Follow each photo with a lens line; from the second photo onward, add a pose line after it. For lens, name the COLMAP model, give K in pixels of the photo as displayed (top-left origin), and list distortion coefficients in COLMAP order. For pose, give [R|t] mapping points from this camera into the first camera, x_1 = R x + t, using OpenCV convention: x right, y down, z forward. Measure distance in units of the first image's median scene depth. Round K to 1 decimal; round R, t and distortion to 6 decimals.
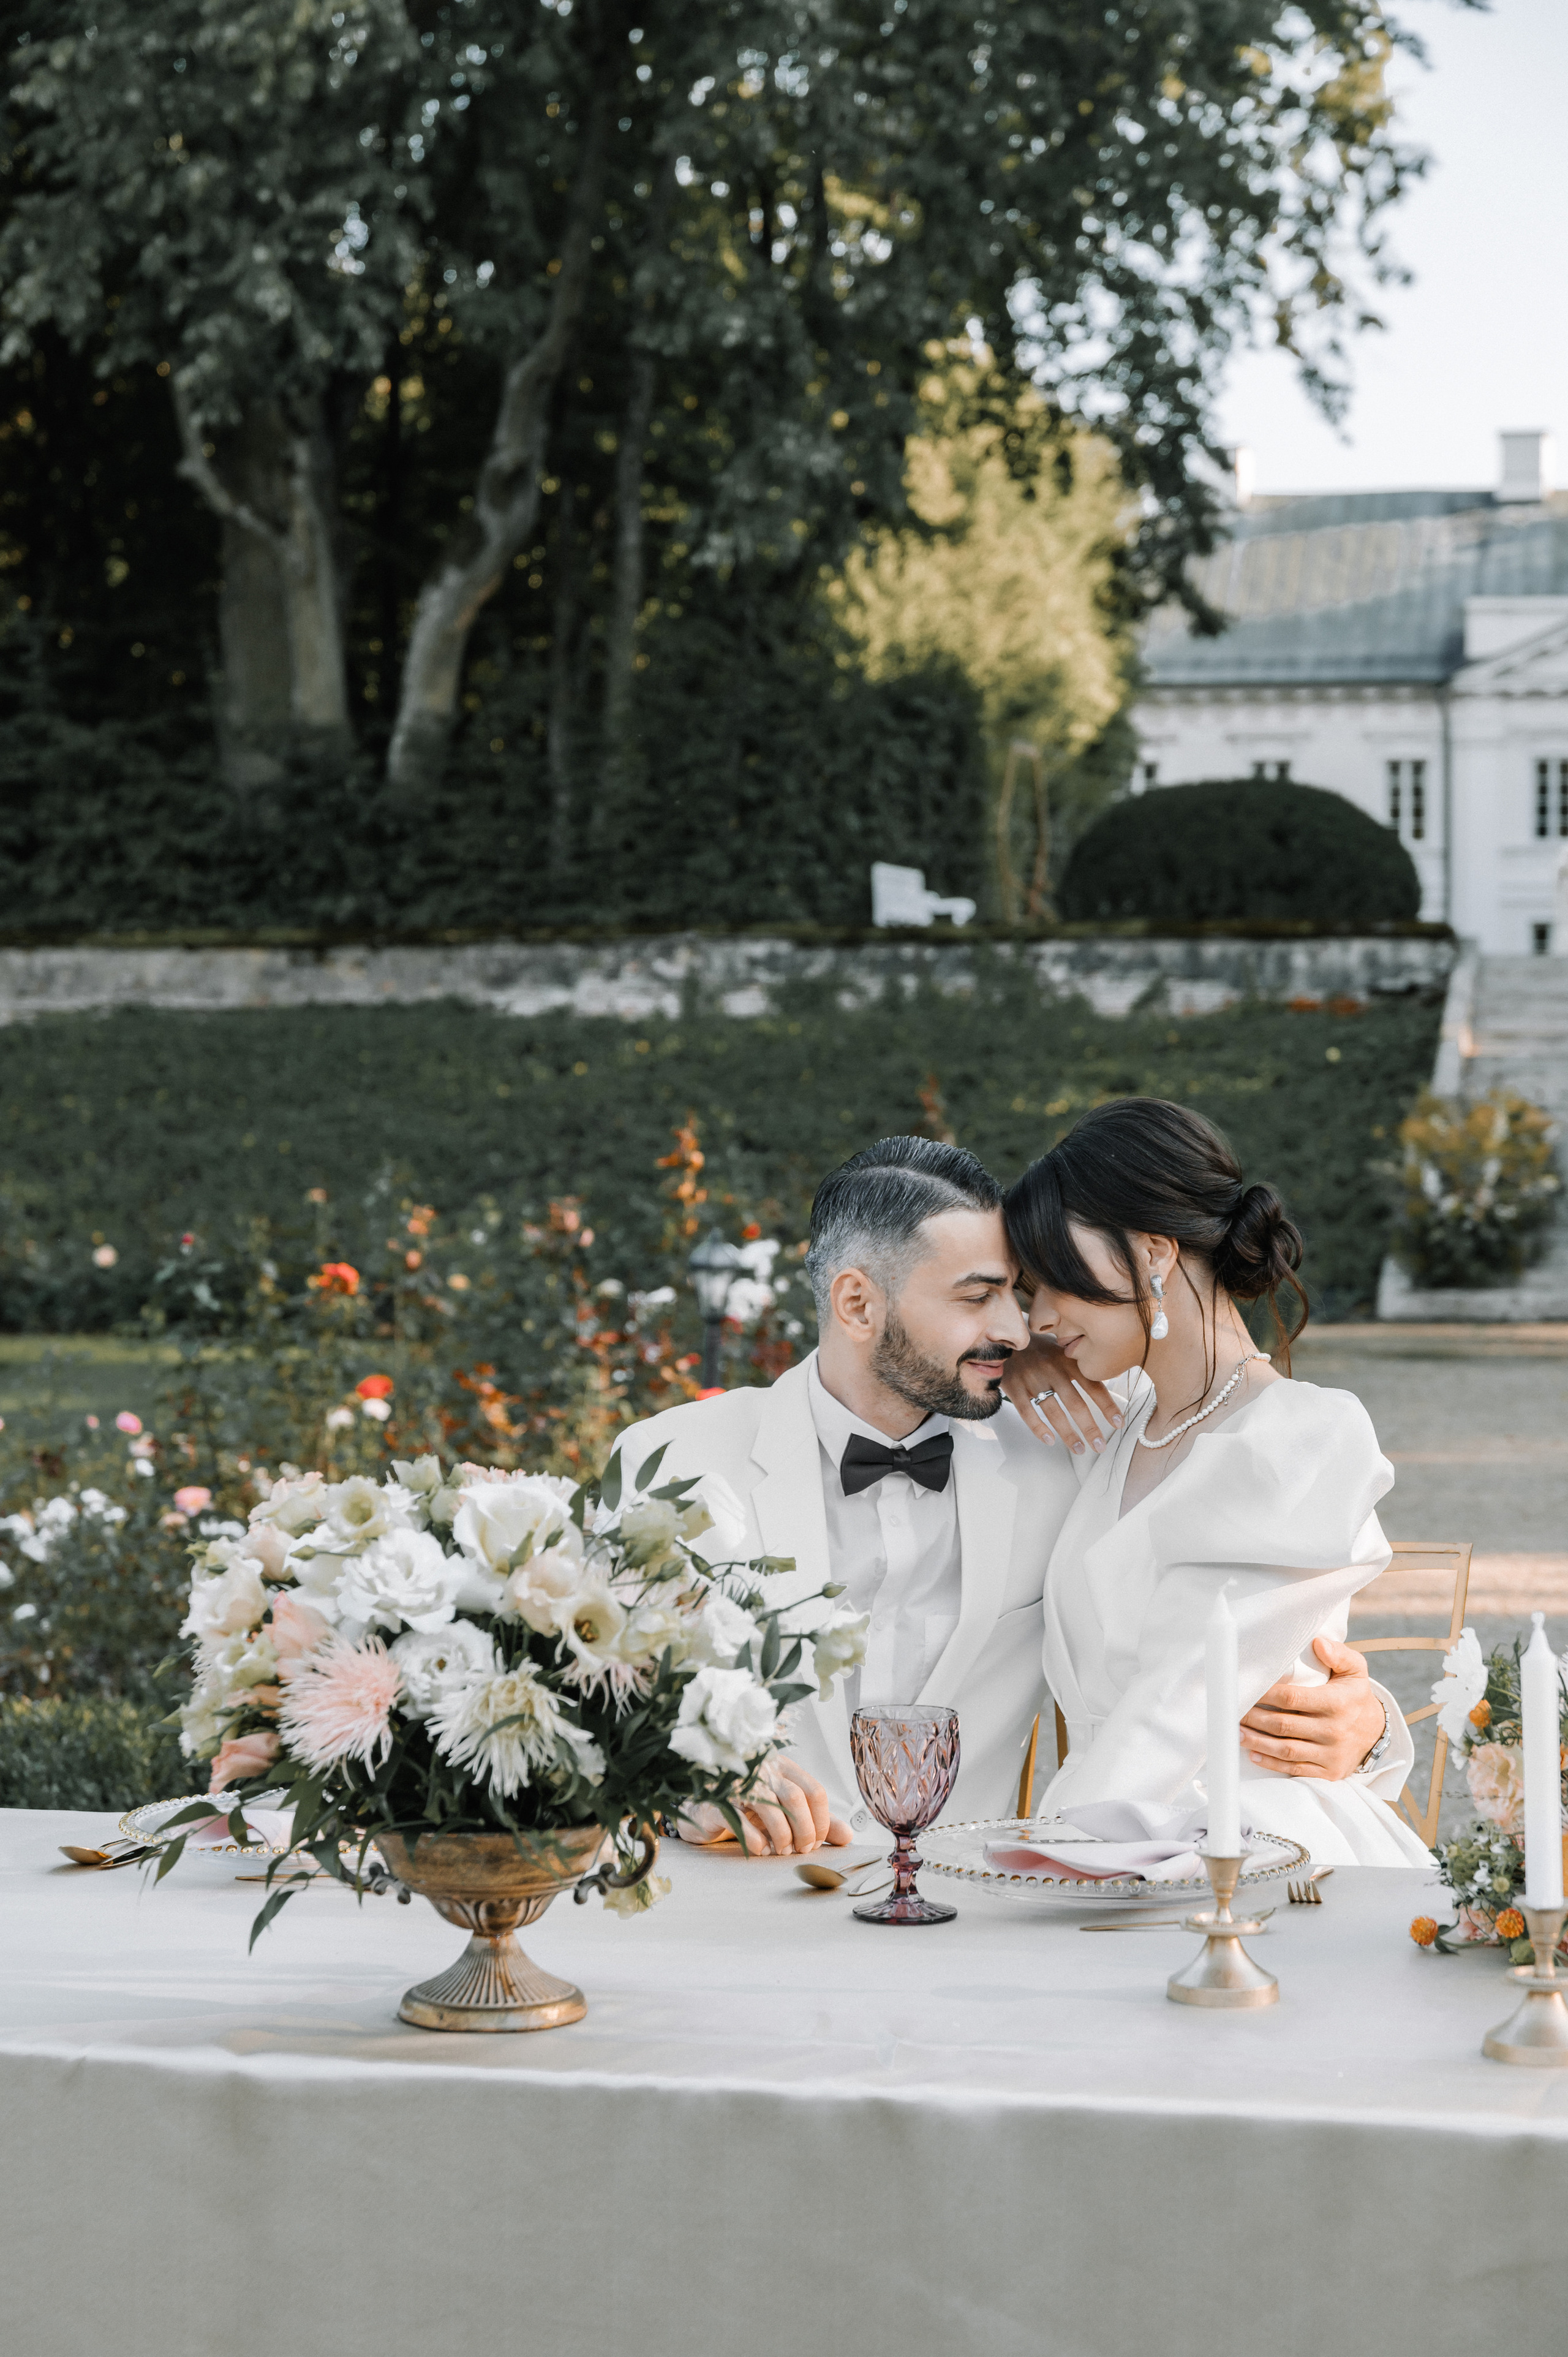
lens RADIAL K [[4595.1, 0, 779.9], [0, 4595.1, 1185.4], [0, 0, 1]] dist [0.010372, 0.000000]
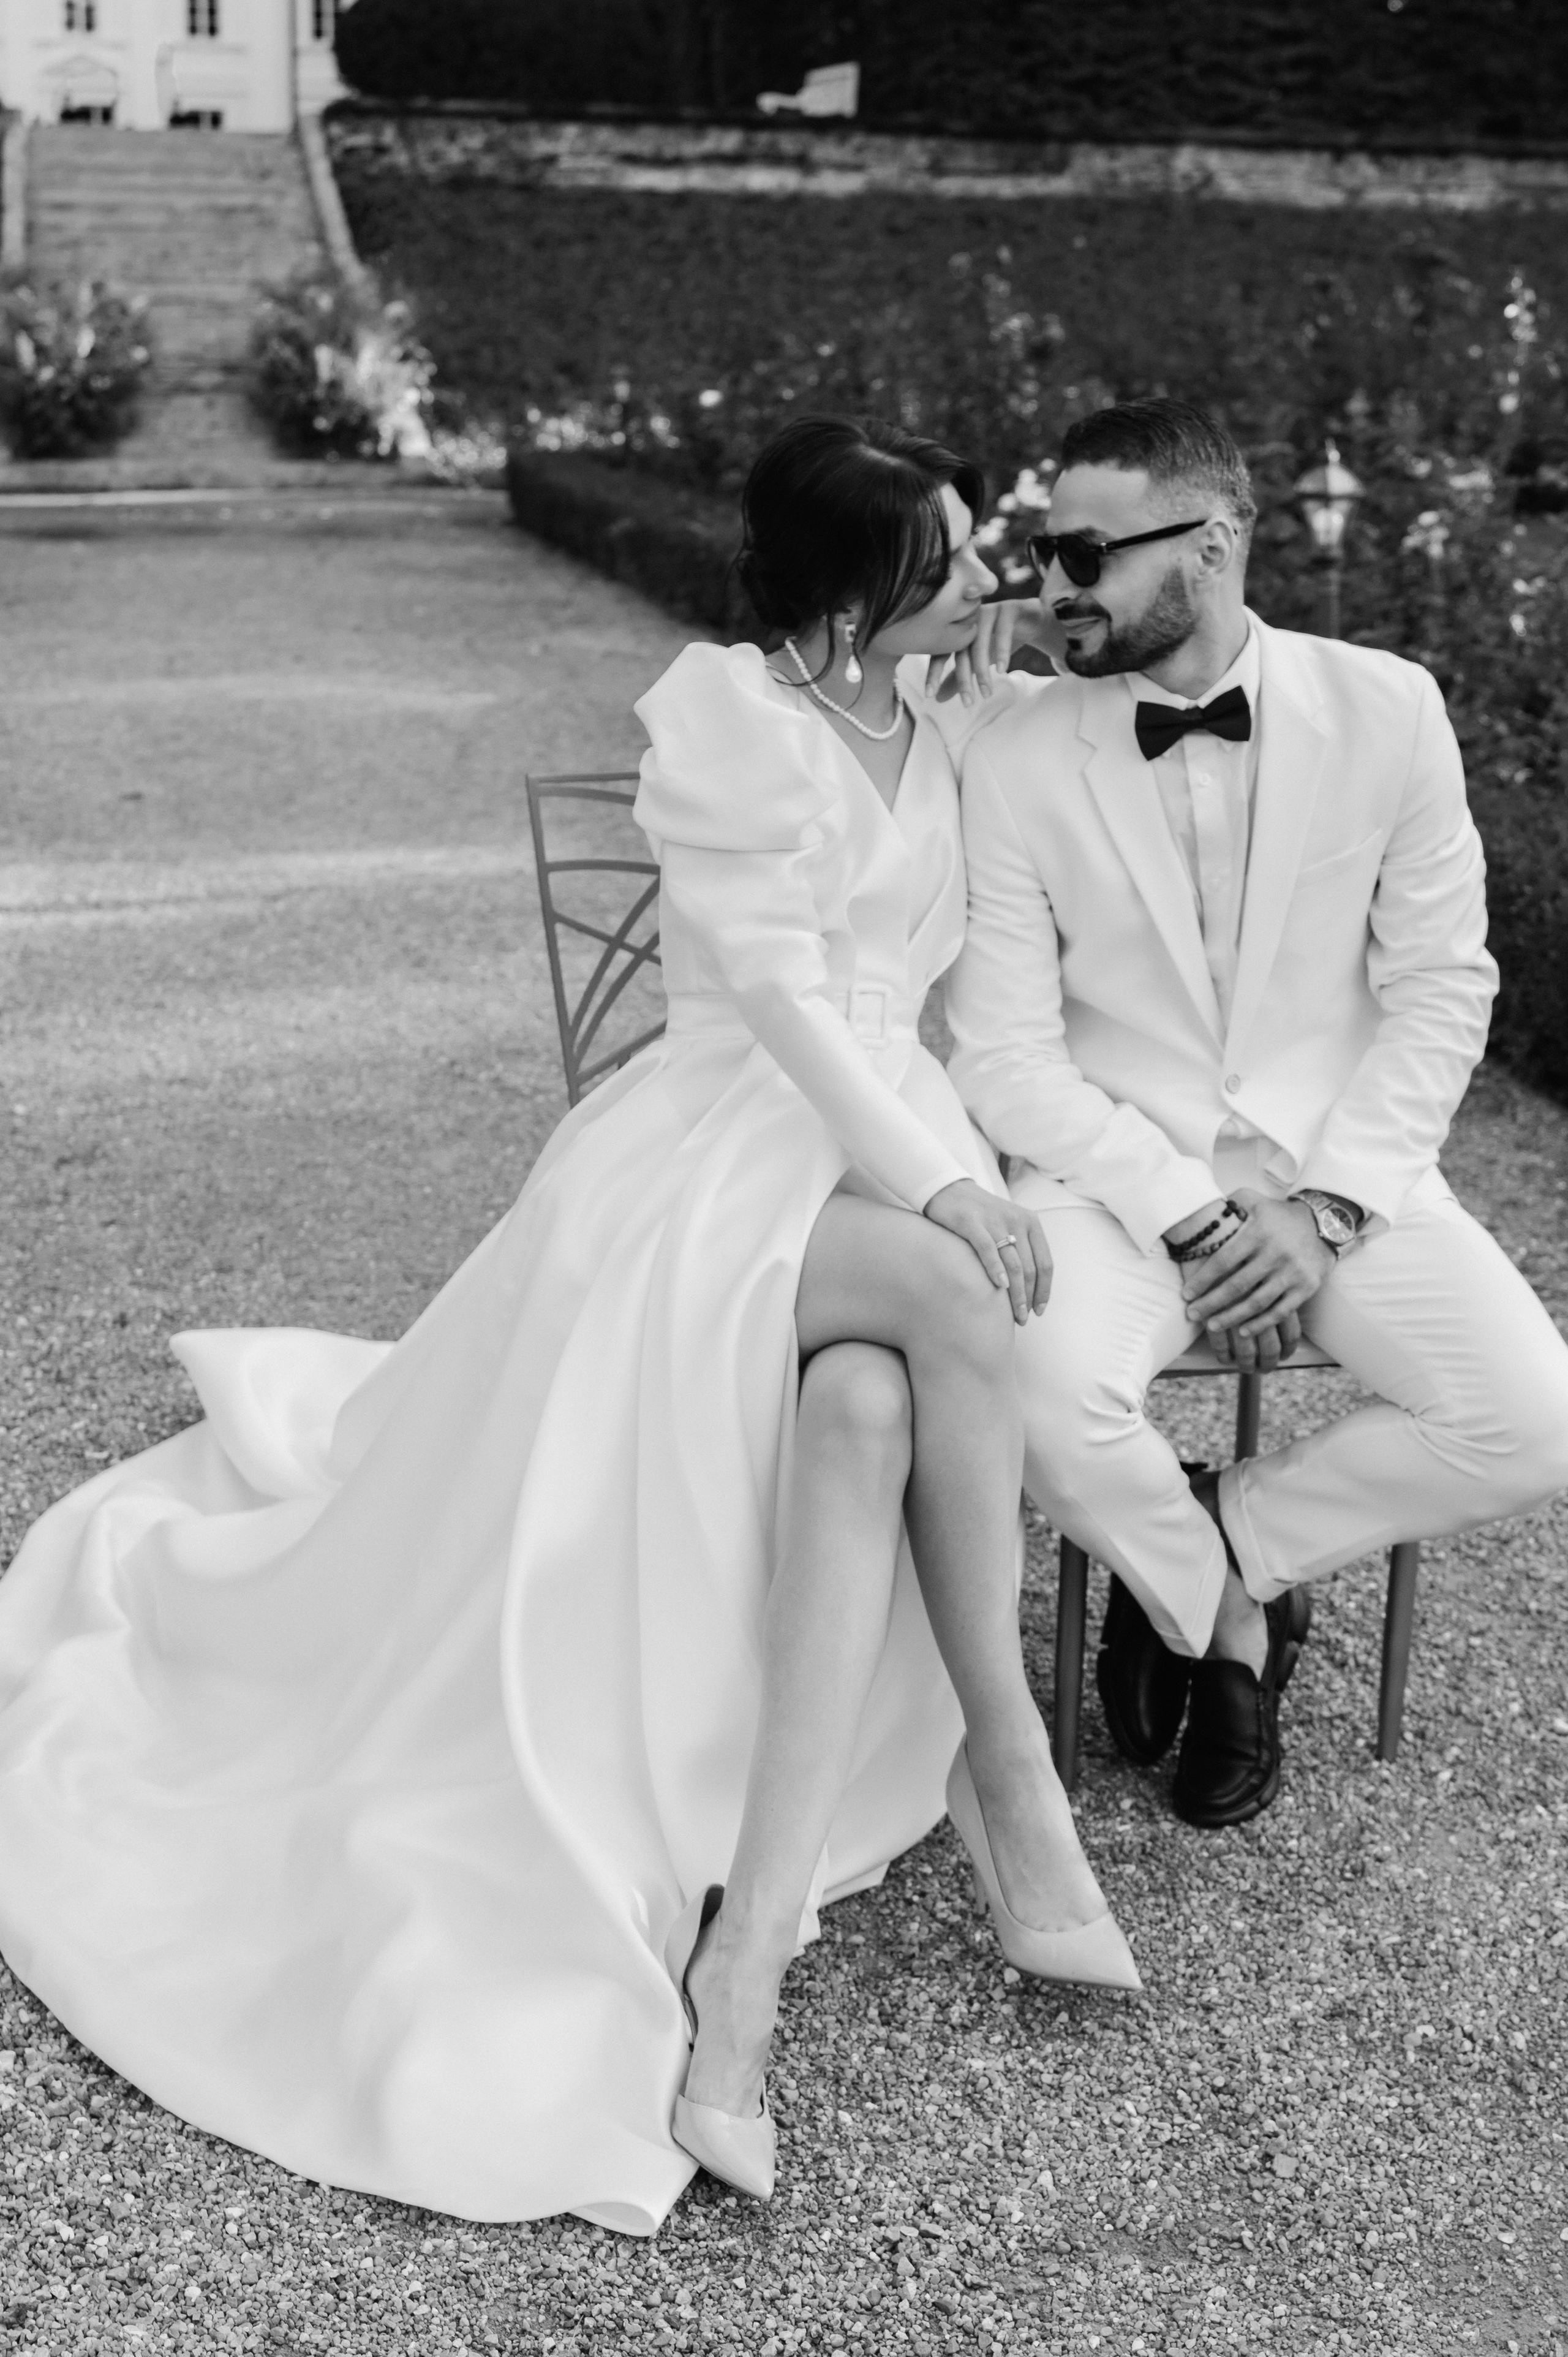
lens RADIAL K [[3542.9, 0, 813.4], [0, 3542.9, 1178.7], [0, 0, 1]] dist [0.002920, 0.000000]
pose [[0.918474, -0.087657, 0.385644, -0.014437], [-0.004653, 0.972664, 0.232169, -0.004606], [-0.395454, -0.215036, 0.892959, 0.135924]]
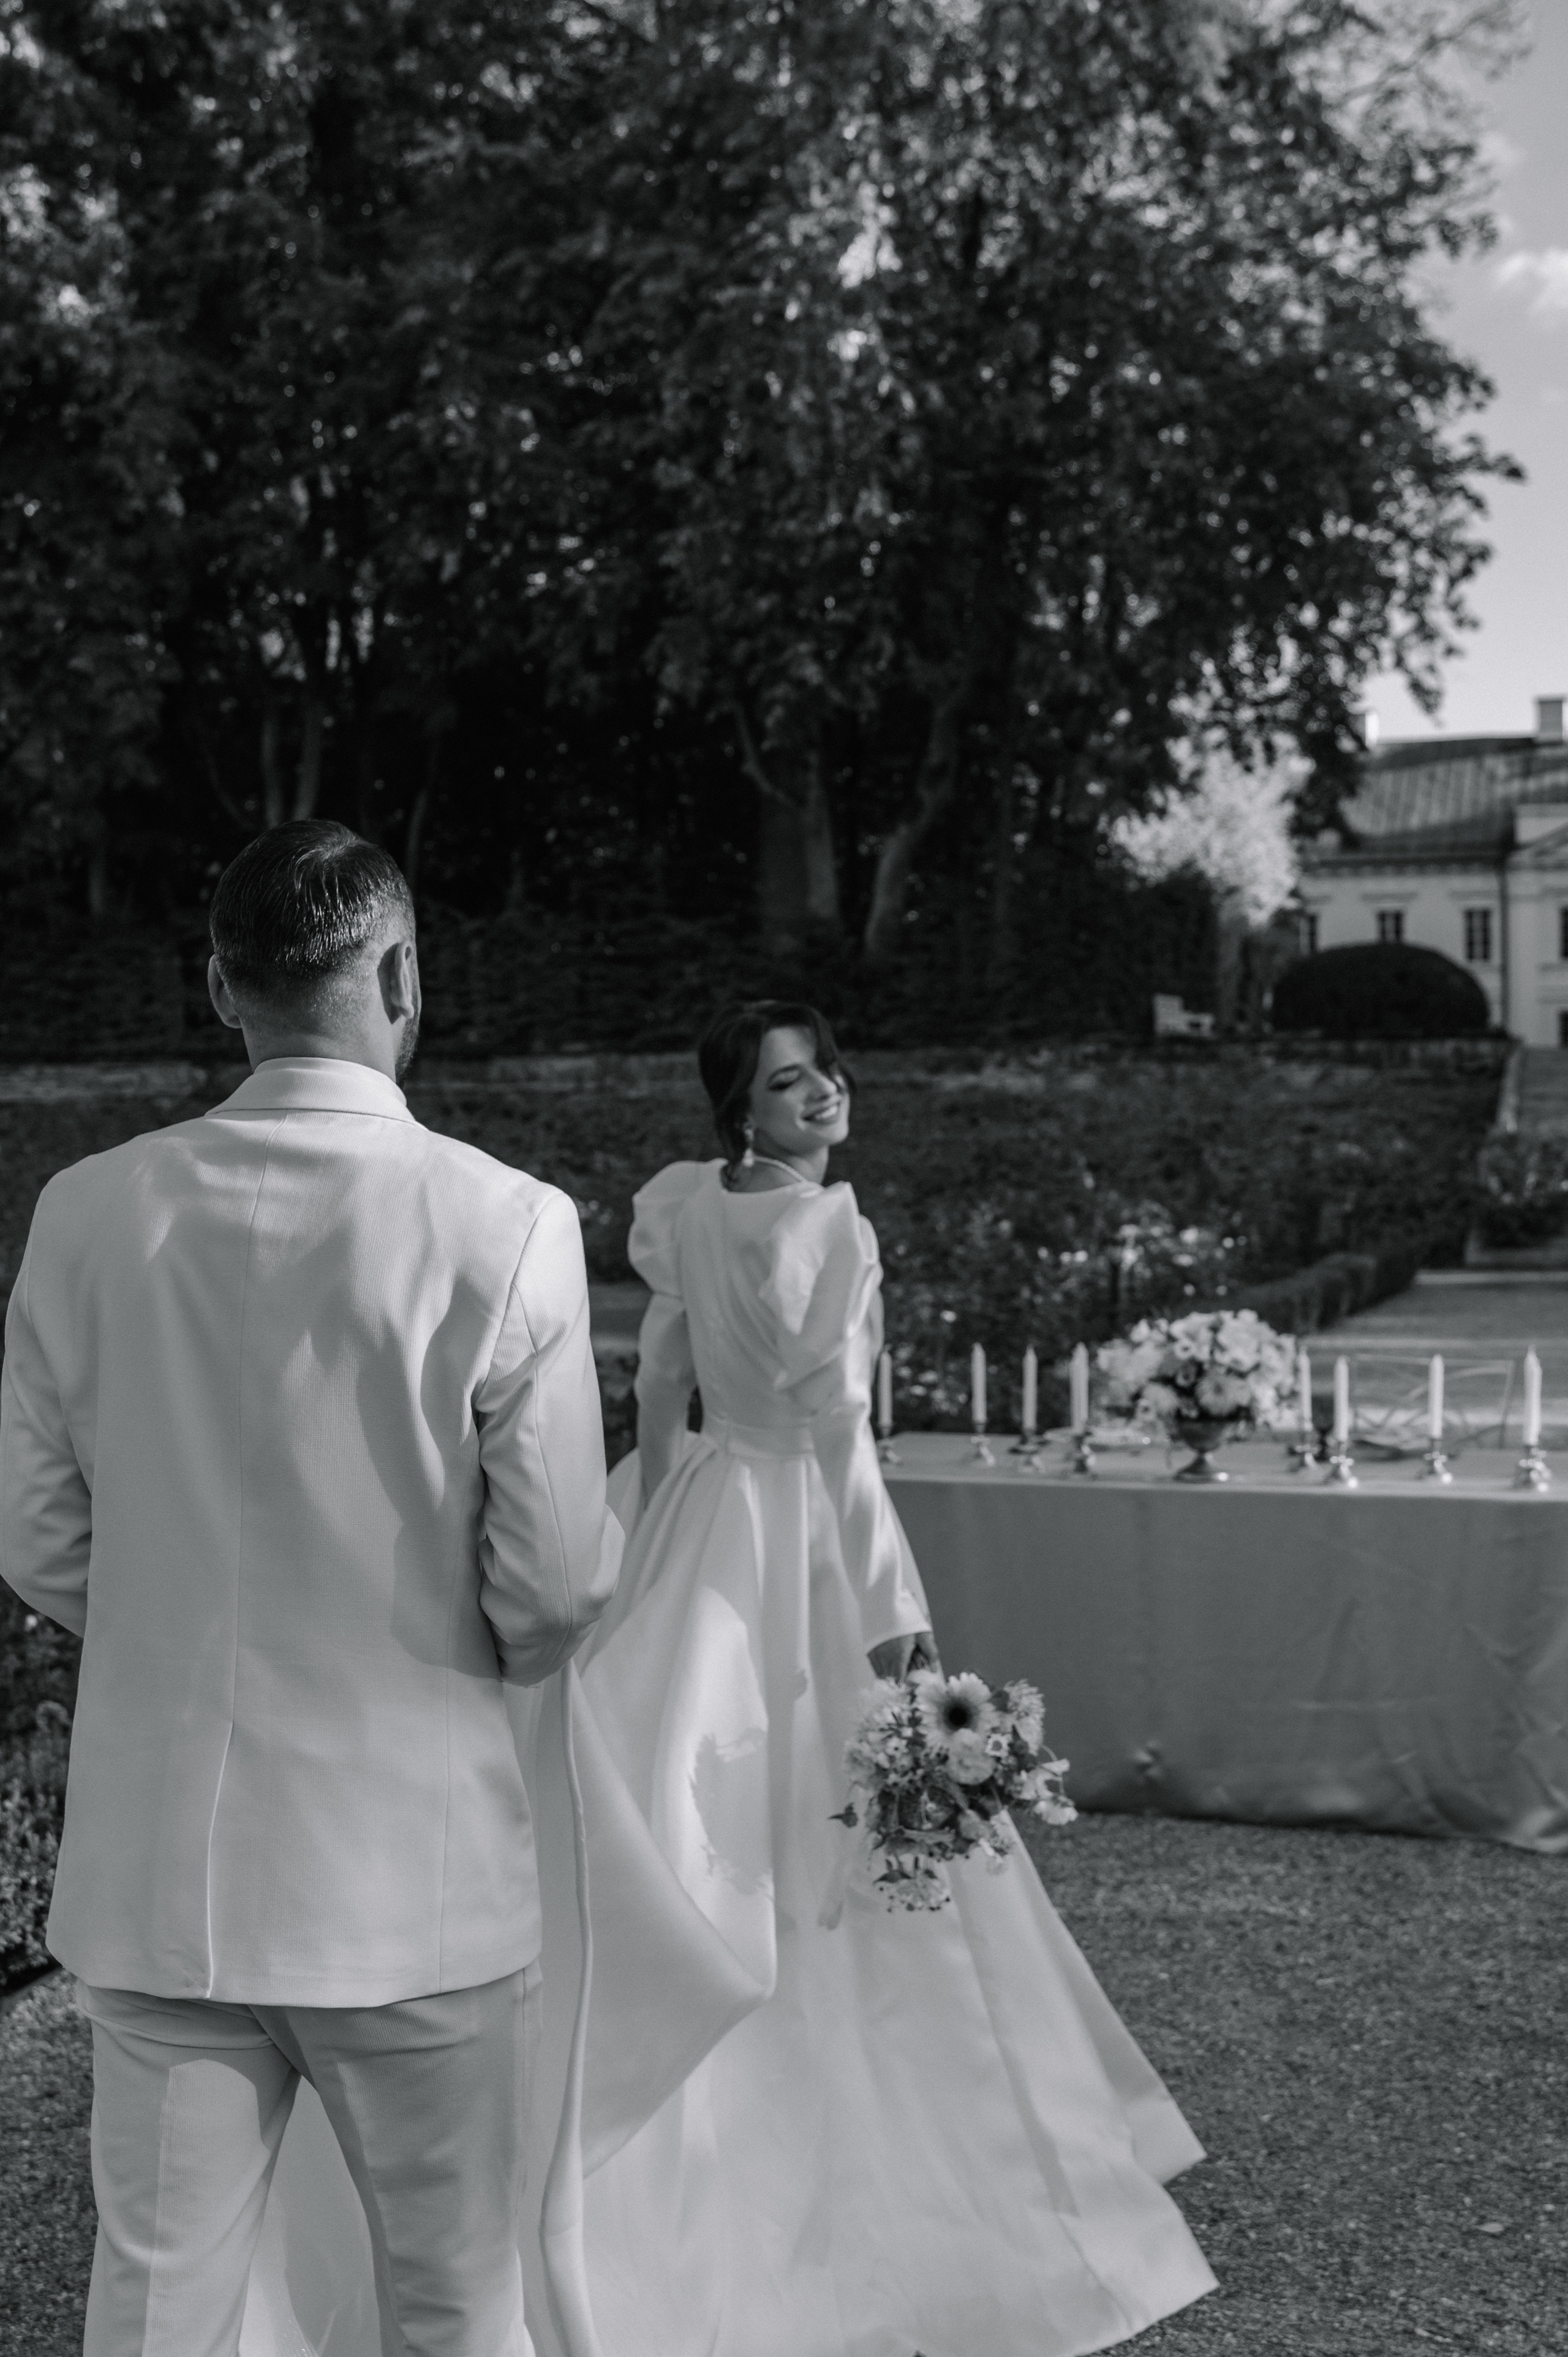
lens RADIAL K [[2972.9, 0, 788.8], [0, 2972.9, 1172.6], [0, 0, 1]] dist [-0.009762, 0.000000]
pose [[0.995653, -0.007396, -0.092842, -0.012358], [0.007089, 0.999968, -0.003640, -0.002622], [0.092866, 0.002966, 0.995674, -0.089790]]
